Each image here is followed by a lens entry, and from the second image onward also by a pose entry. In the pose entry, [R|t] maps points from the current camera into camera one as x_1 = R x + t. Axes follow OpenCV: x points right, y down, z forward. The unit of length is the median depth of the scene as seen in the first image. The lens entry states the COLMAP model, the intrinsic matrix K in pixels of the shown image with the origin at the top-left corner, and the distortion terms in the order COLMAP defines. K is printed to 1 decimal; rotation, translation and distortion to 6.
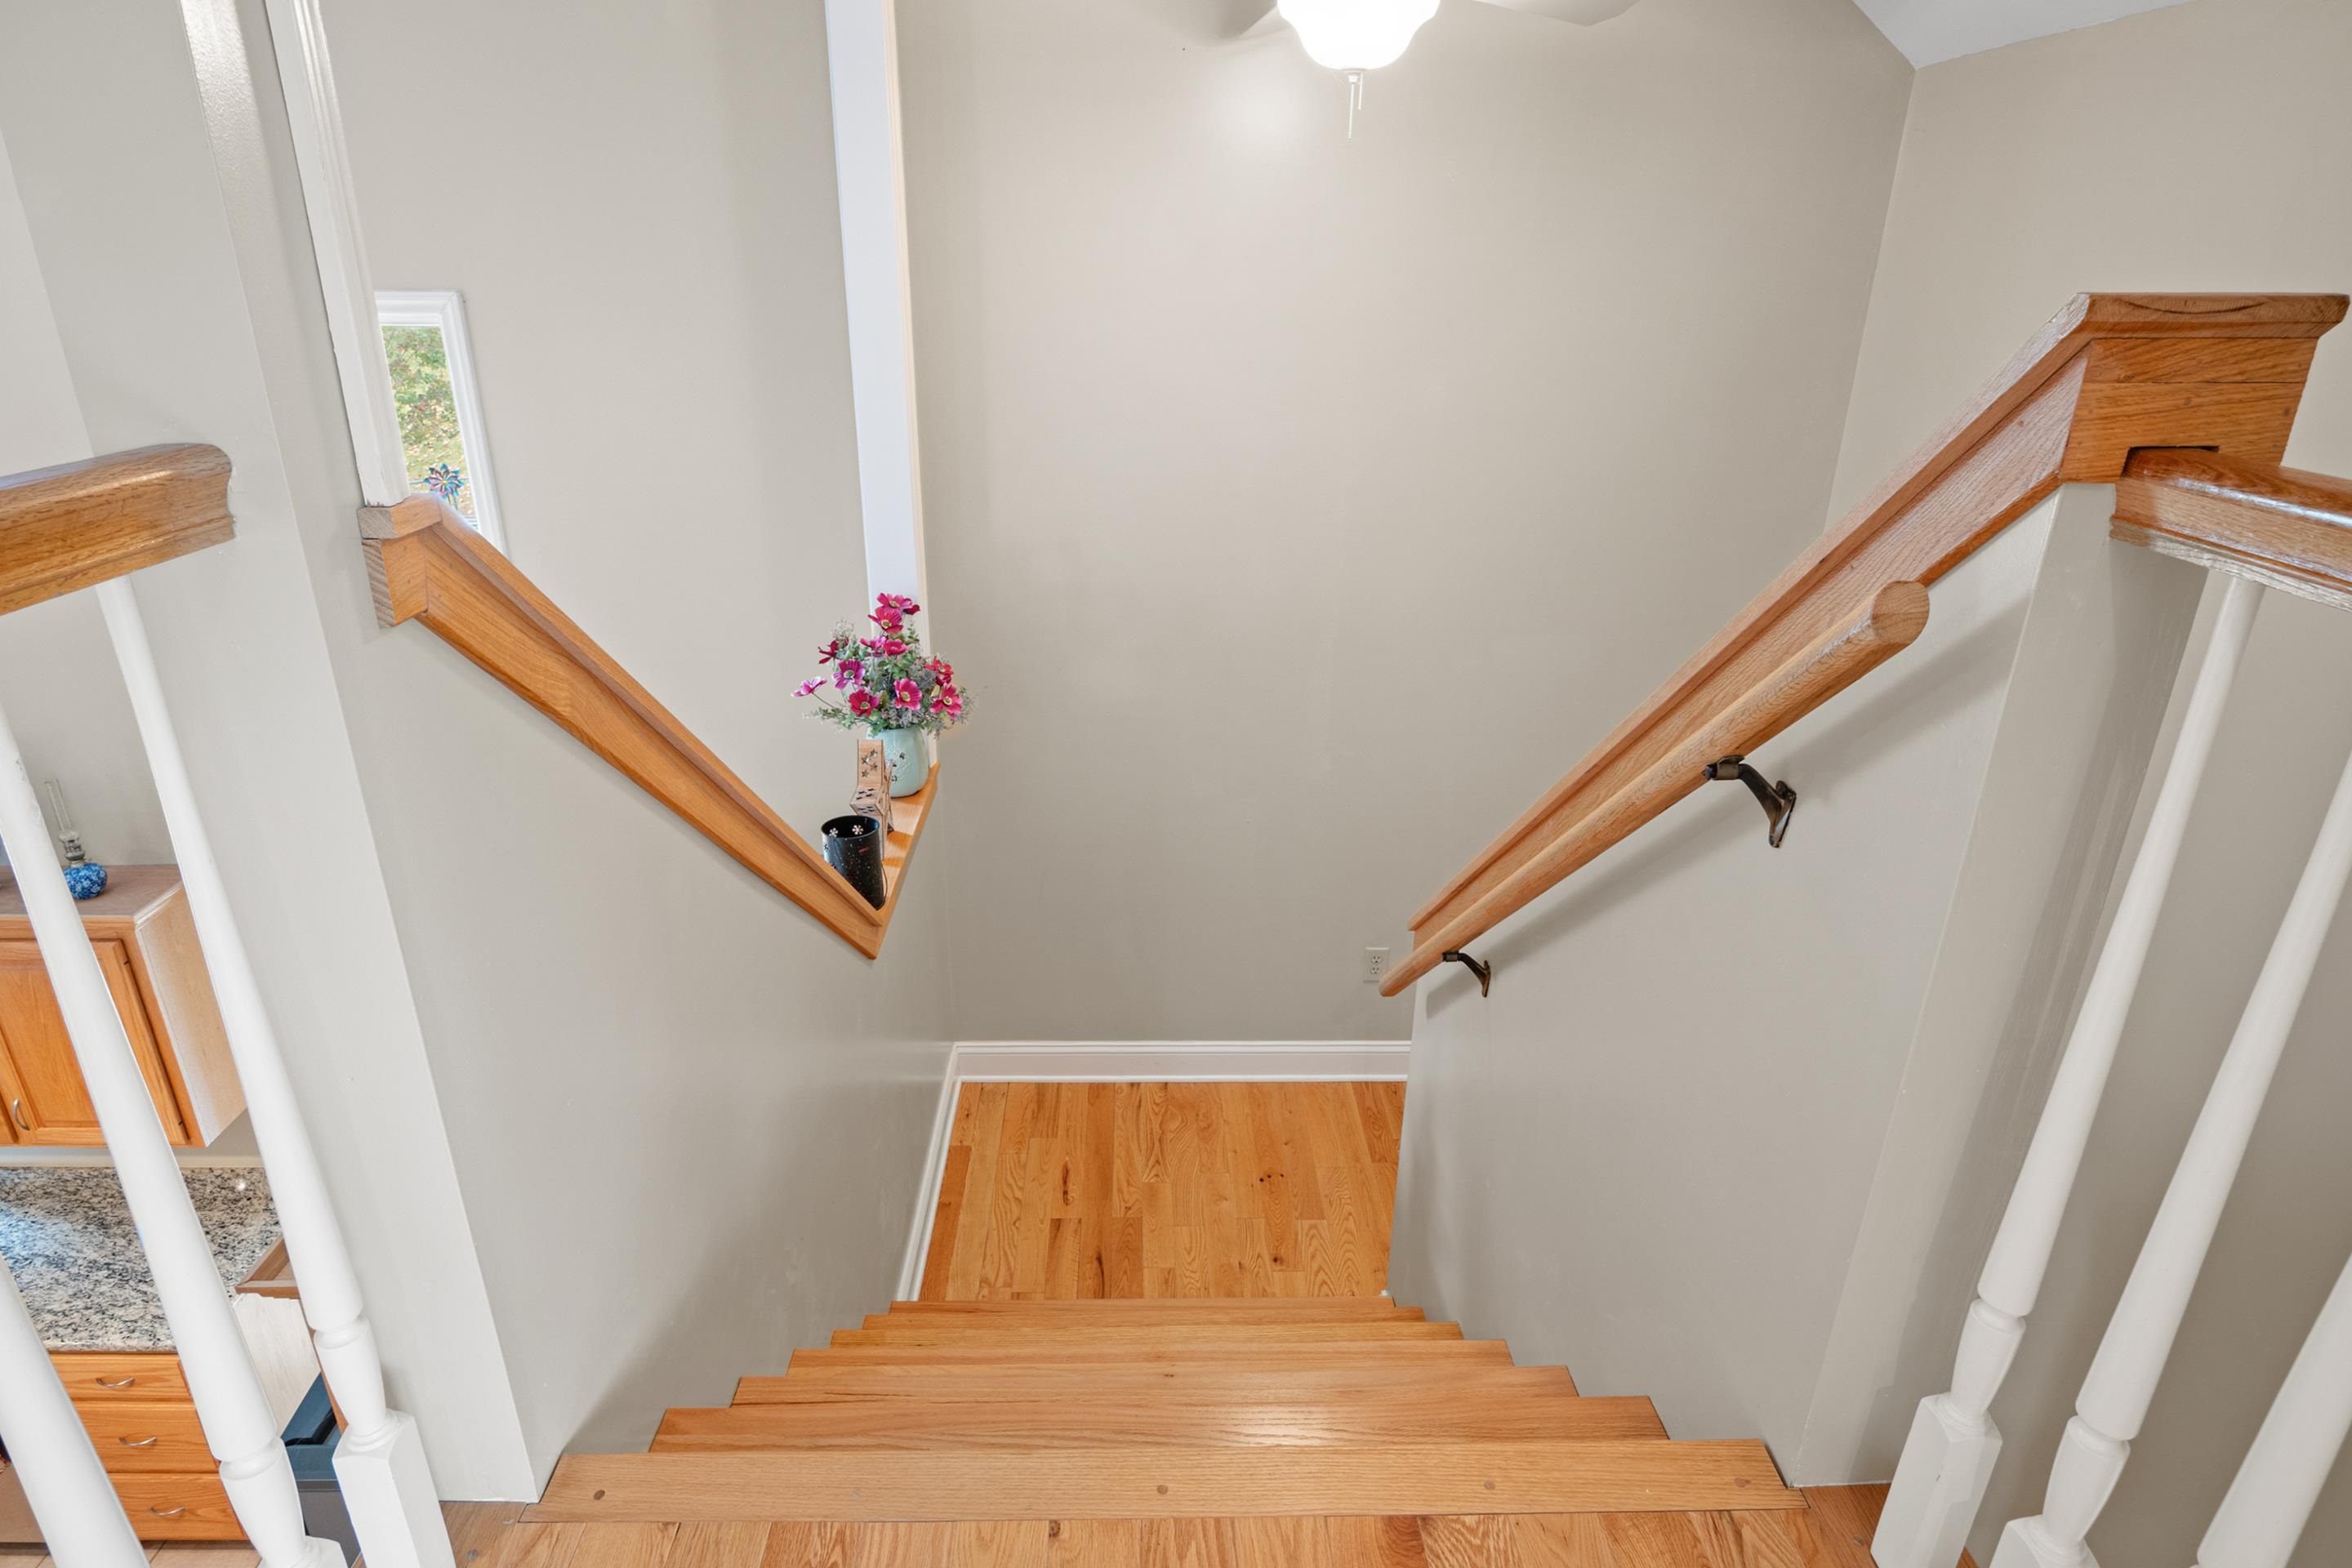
lens RADIAL K [[1310.1, 0, 1153.6], [0, 1310.1, 765.3], [0, 0, 1]] dist [-0.007139, -0.004299]
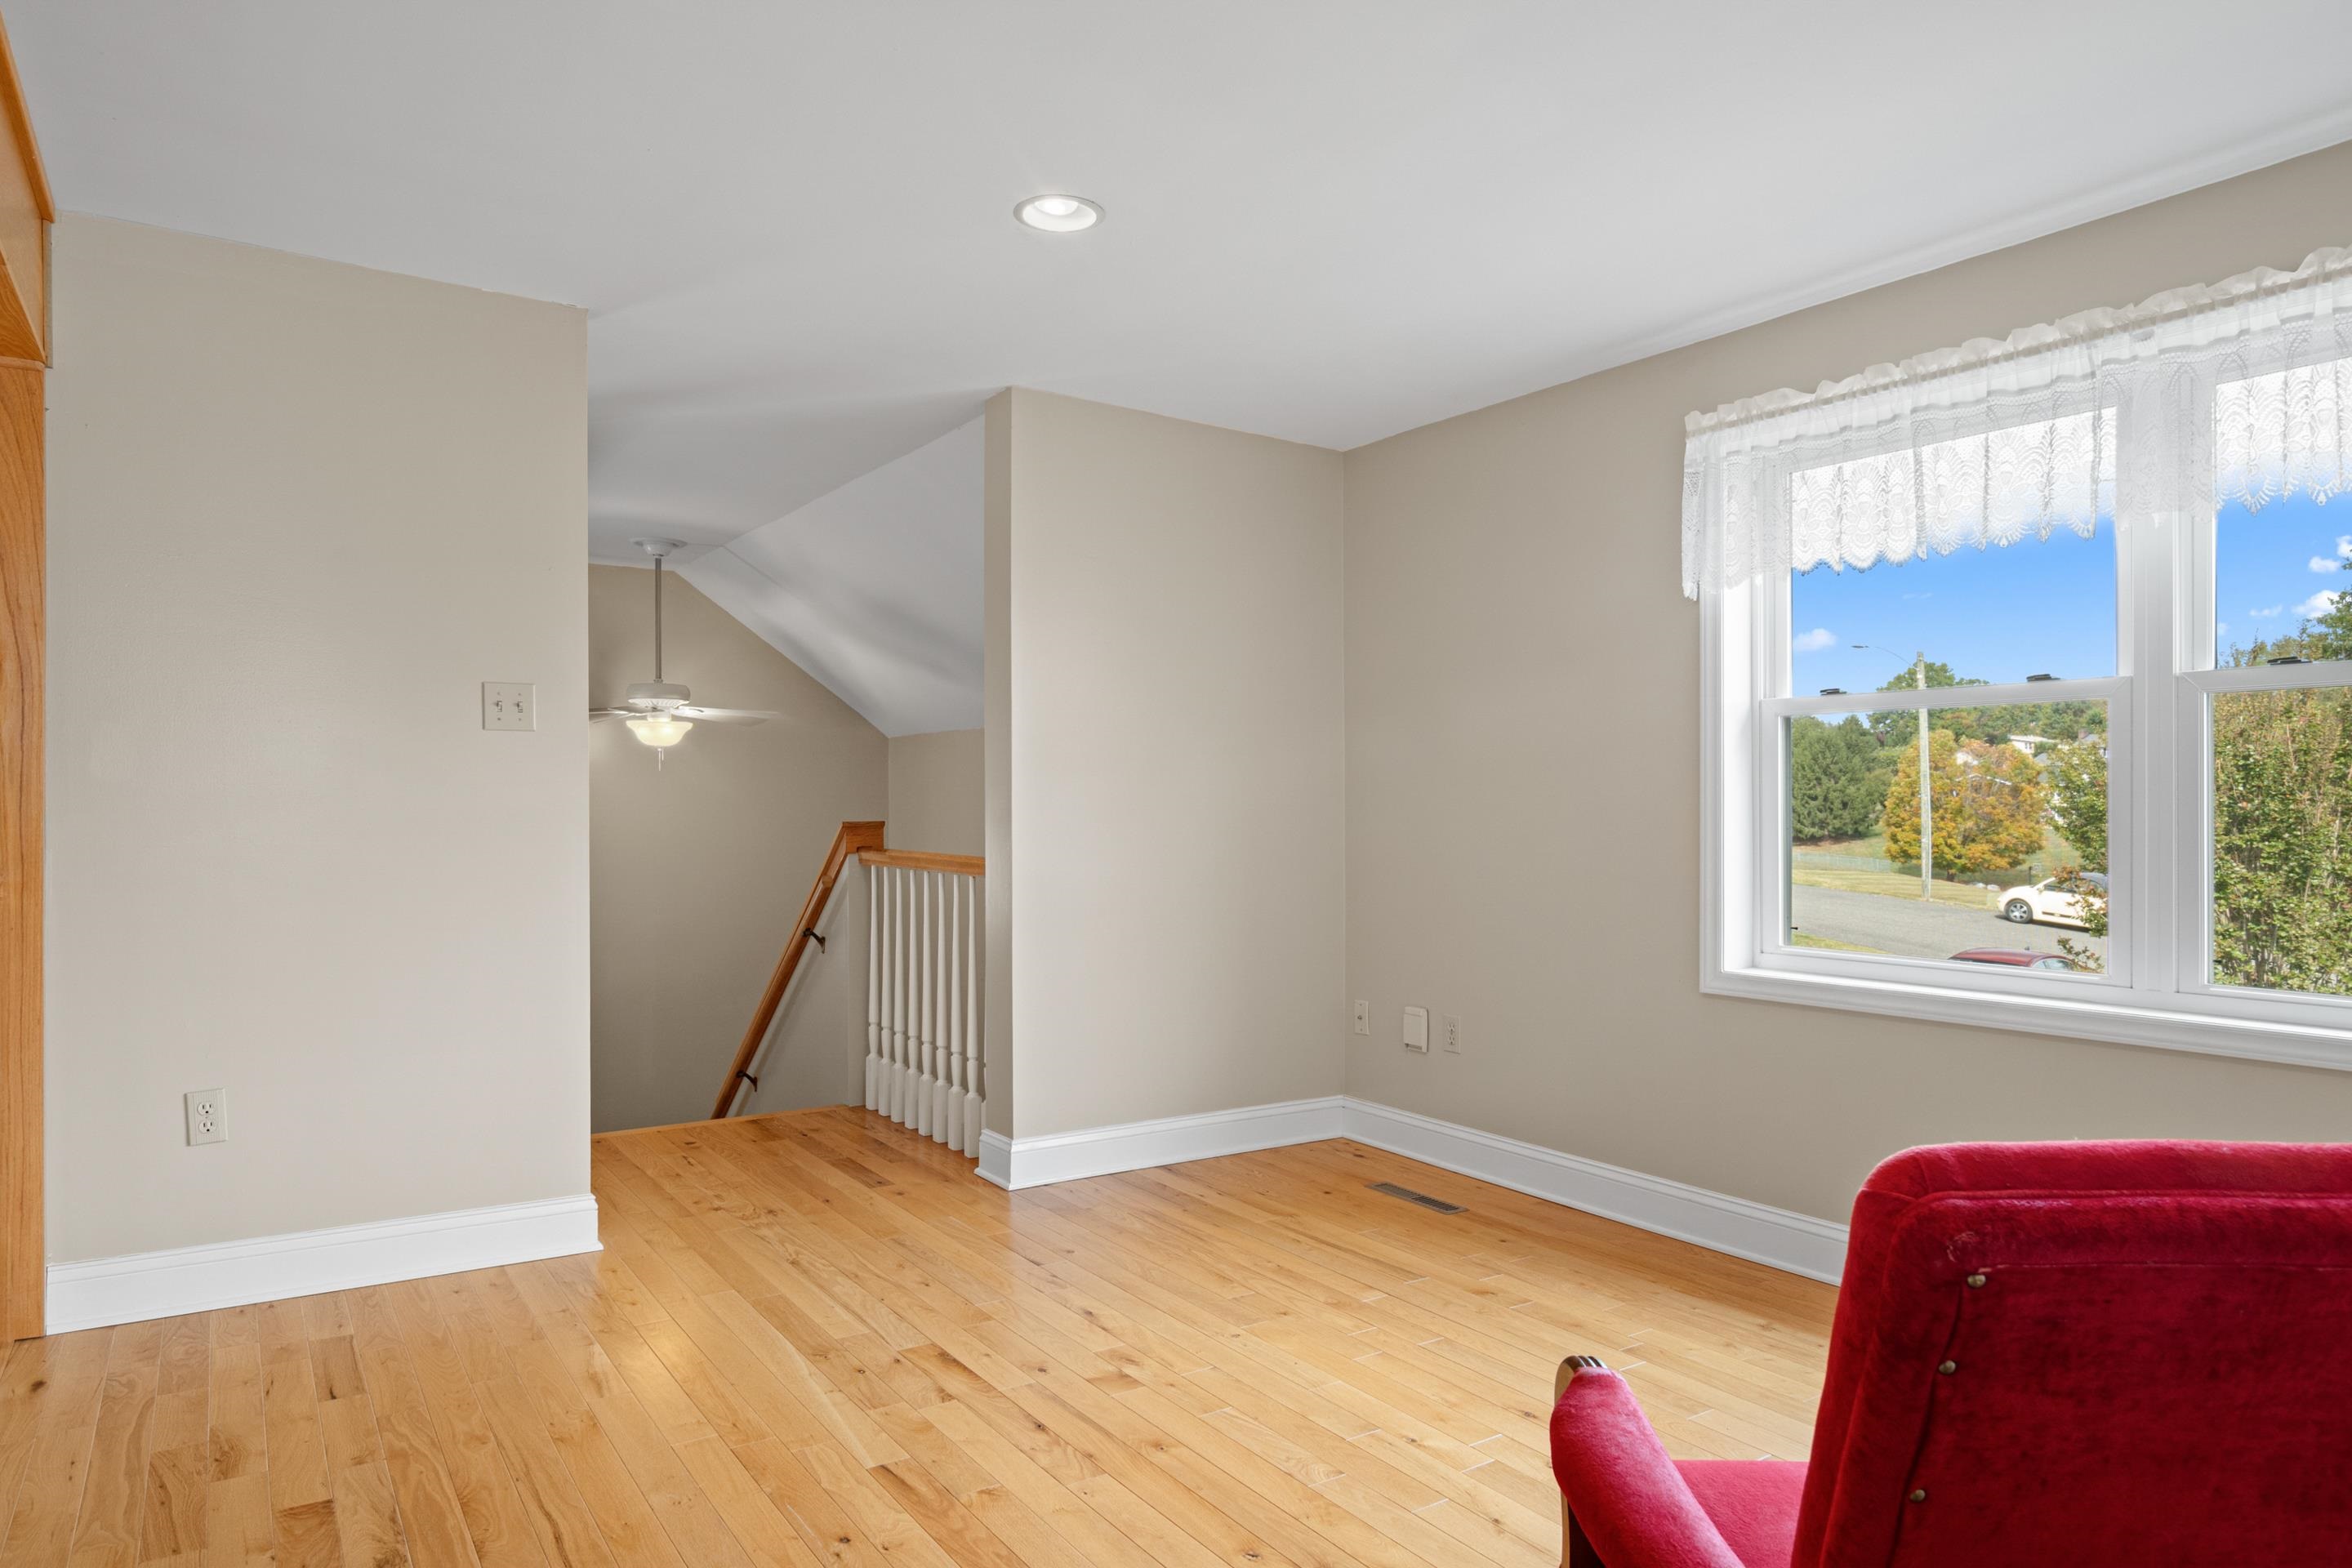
lens RADIAL K [[1408.2, 0, 1160.3], [0, 1408.2, 783.2], [0, 0, 1]] dist [-0.000168, -0.002894]
pose [[0.843803, -0.009168, 0.536575, -1.325386], [0.211040, 0.924965, -0.316072, 1.595661], [-0.493415, 0.379941, 0.782423, -4.238839]]
